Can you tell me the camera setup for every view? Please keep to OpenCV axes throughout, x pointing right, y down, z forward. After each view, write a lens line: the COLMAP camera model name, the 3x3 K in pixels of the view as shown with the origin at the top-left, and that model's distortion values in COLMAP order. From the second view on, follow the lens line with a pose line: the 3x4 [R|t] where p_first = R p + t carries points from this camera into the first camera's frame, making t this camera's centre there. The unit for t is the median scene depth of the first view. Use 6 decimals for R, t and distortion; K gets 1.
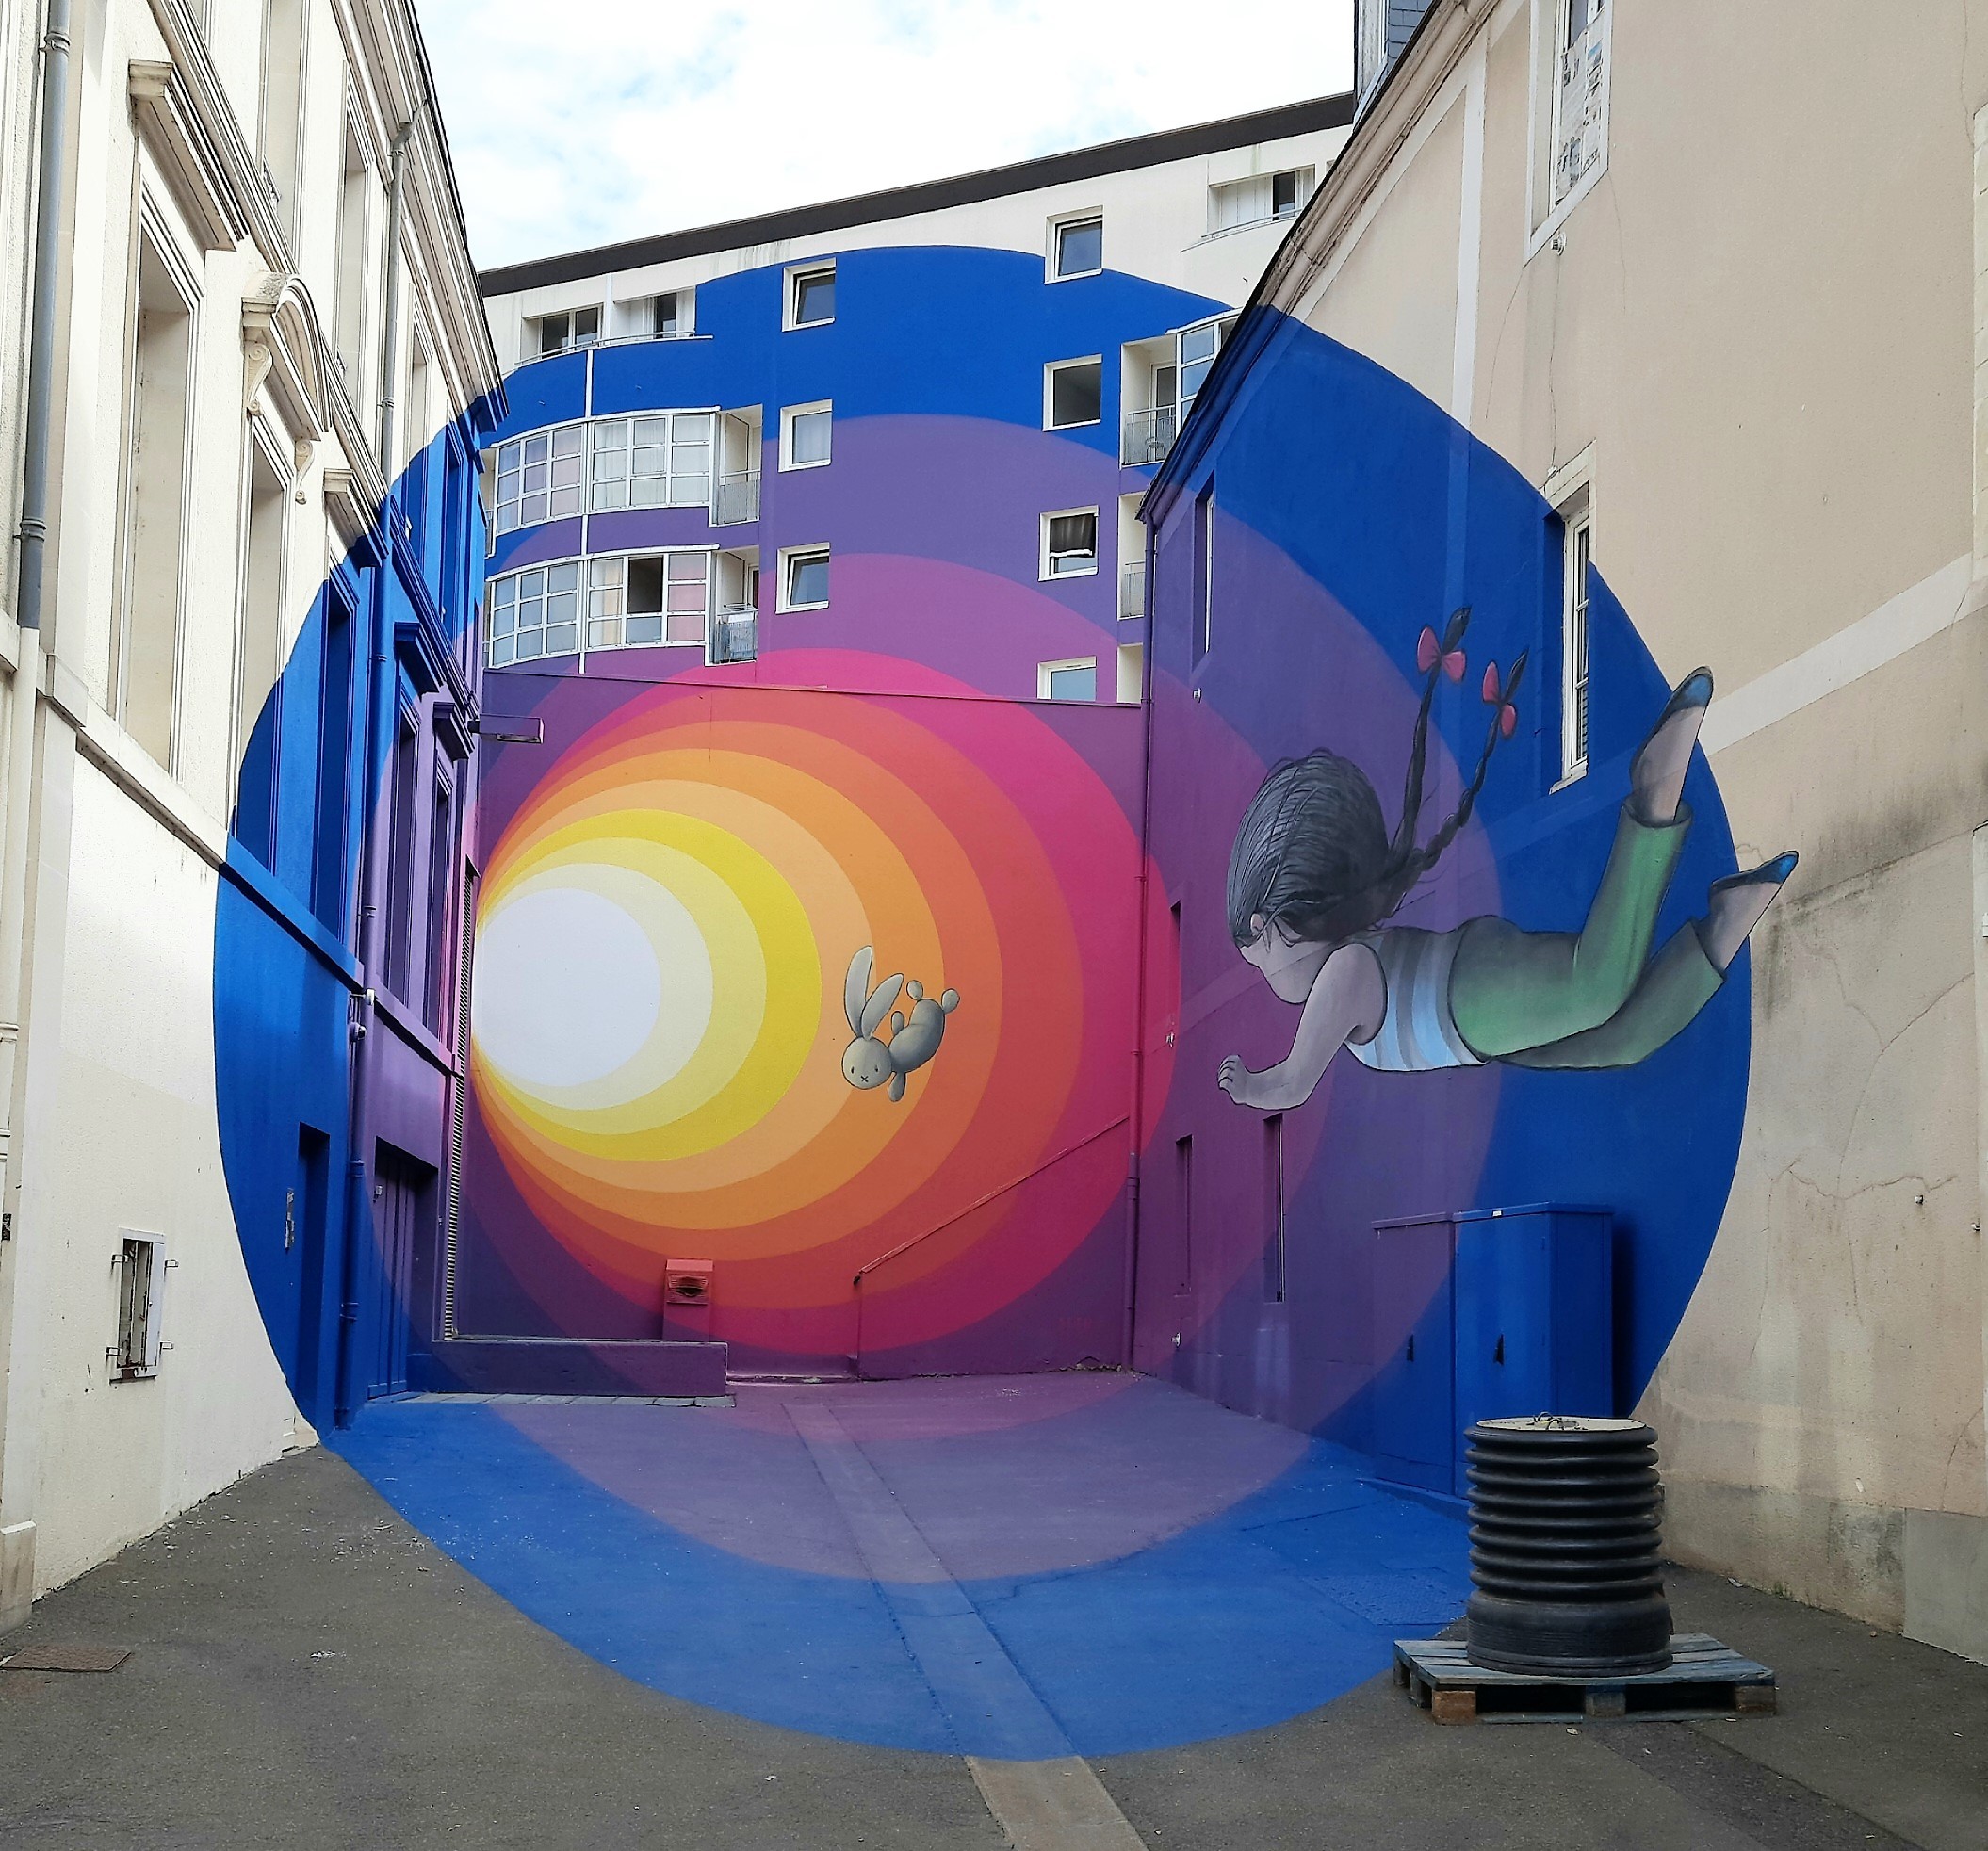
lens RADIAL K [[3237.1, 0, 994.0], [0, 3237.1, 925.5], [0, 0, 1]] dist [0.196076, -0.061833]
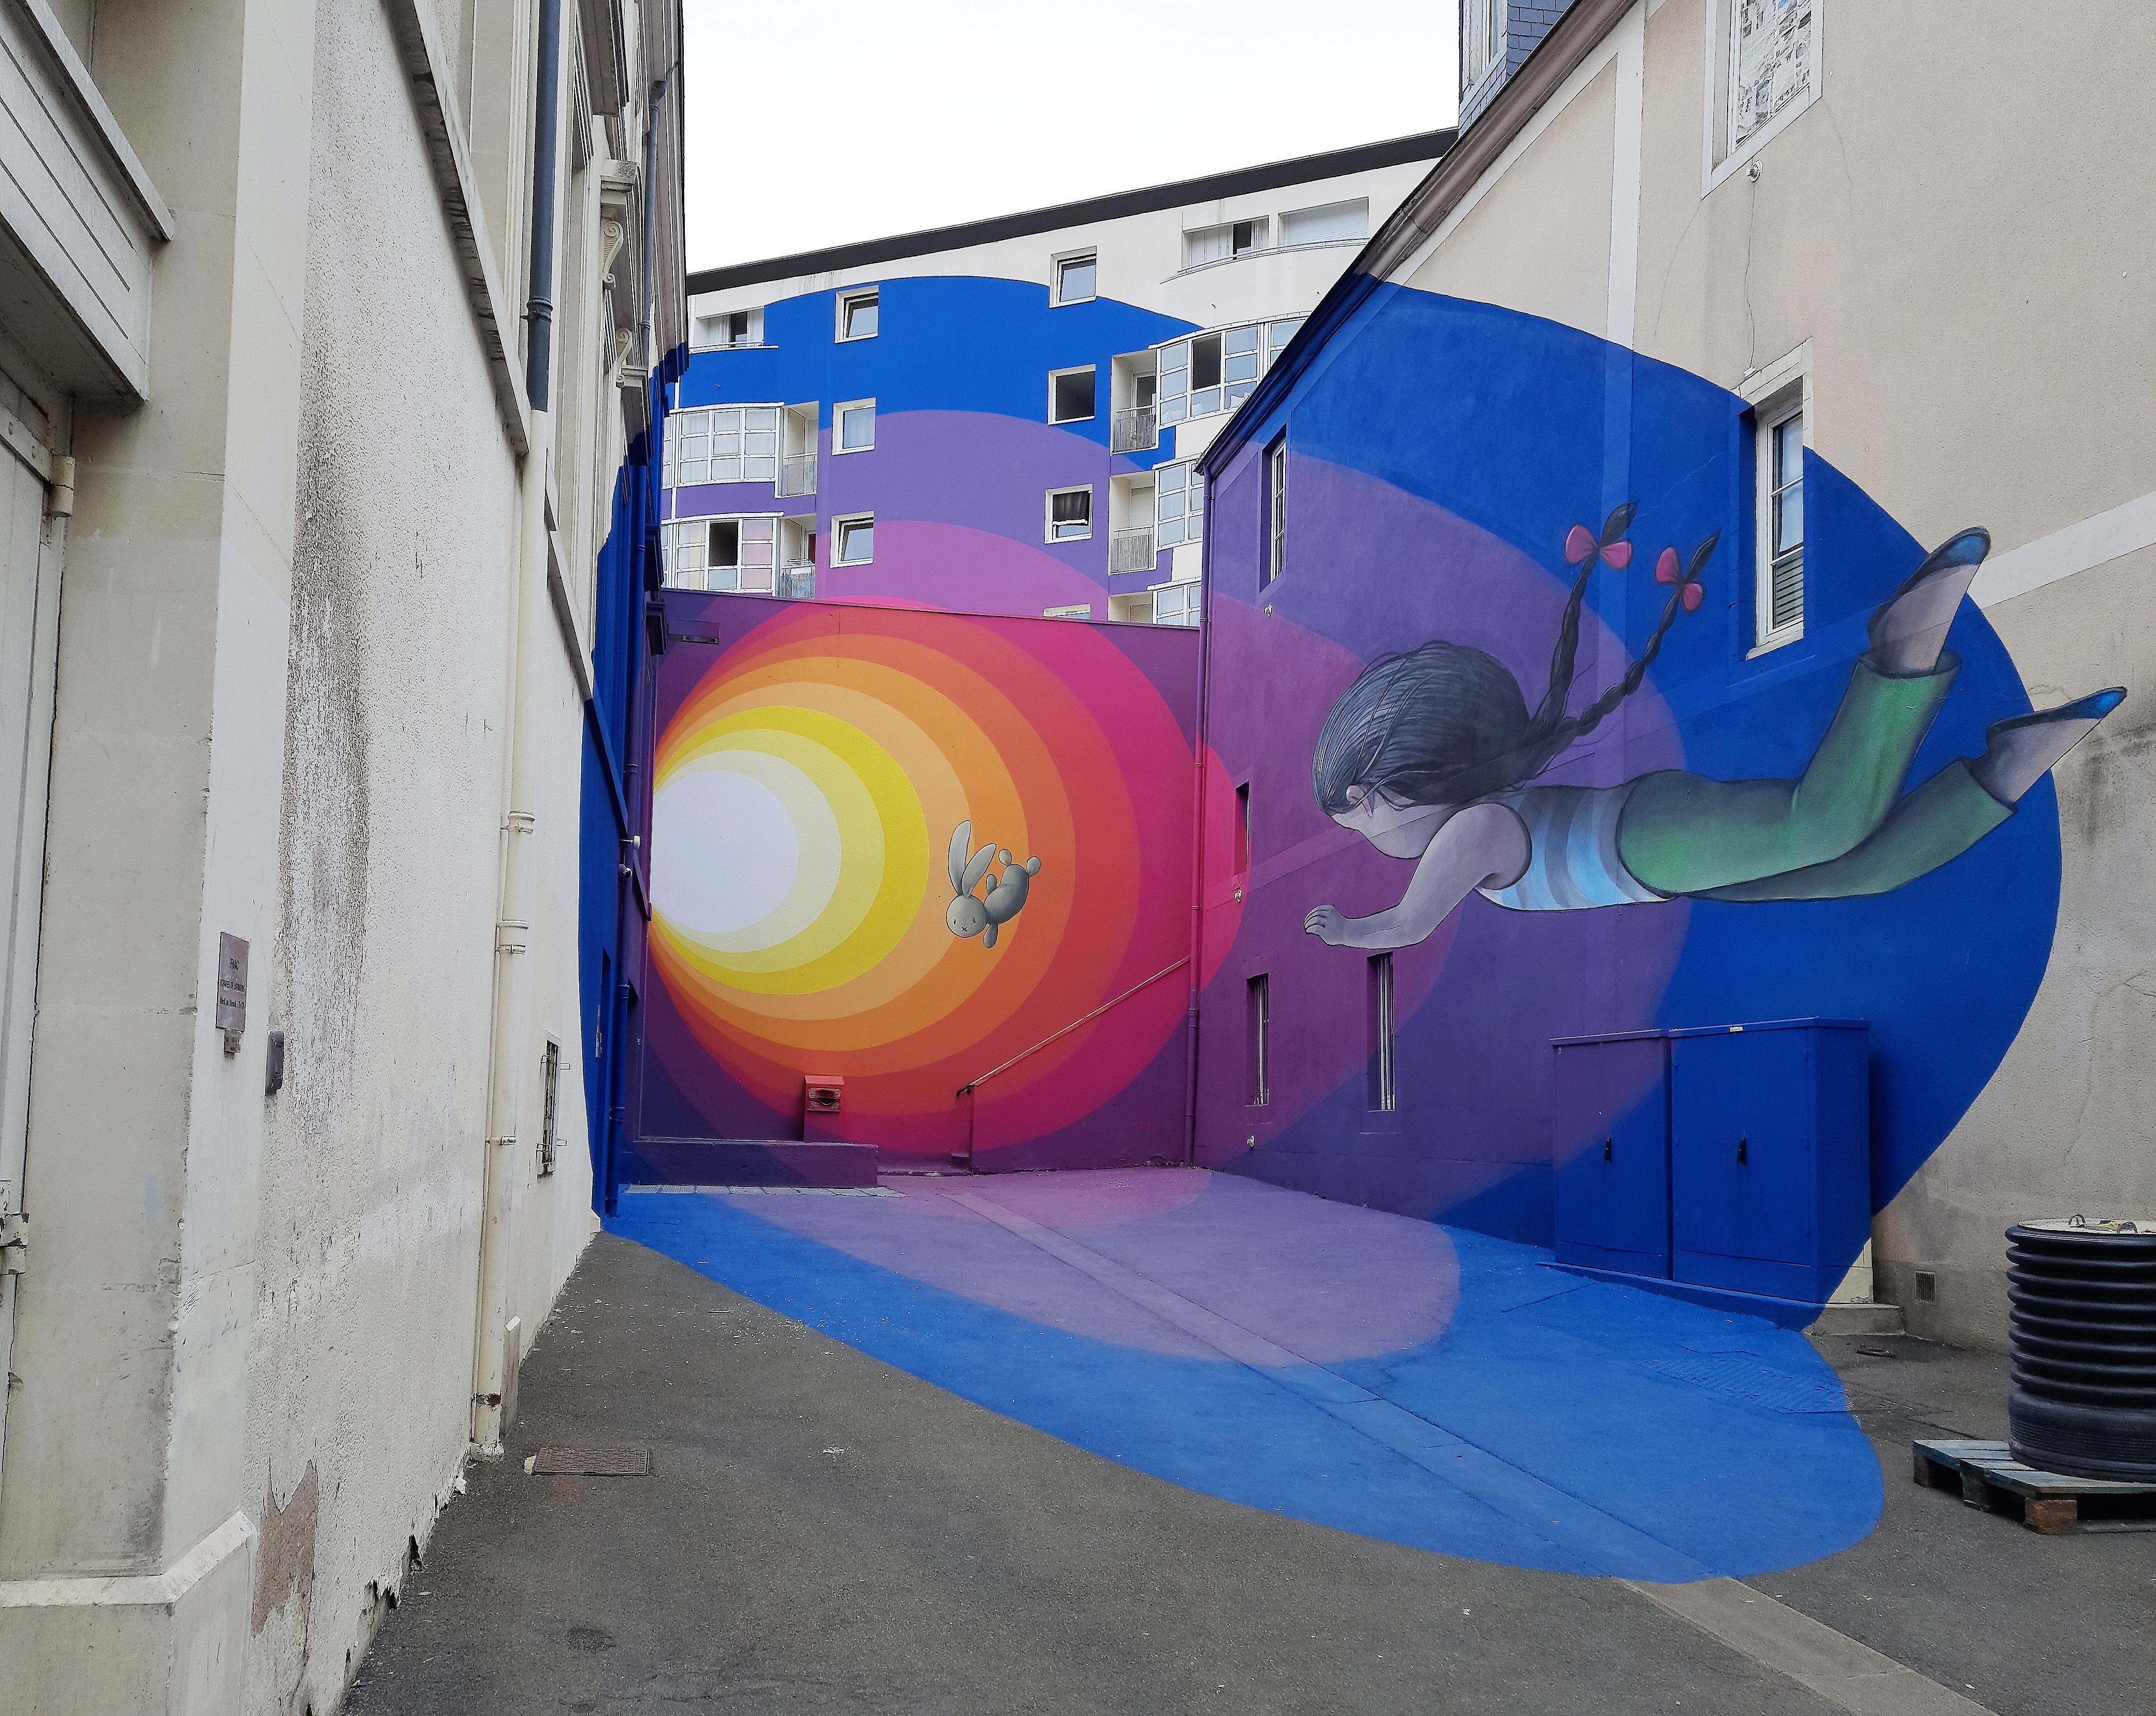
lens RADIAL K [[2428.5, 0, 1074.9], [0, 2428.5, 879.6], [0, 0, 1]] dist [0.206337, -0.430385]
pose [[0.997929, 0.007803, 0.063854, -0.078302], [-0.009049, 0.999774, 0.019259, 0.014663], [-0.063689, -0.019797, 0.997773, 0.111749]]
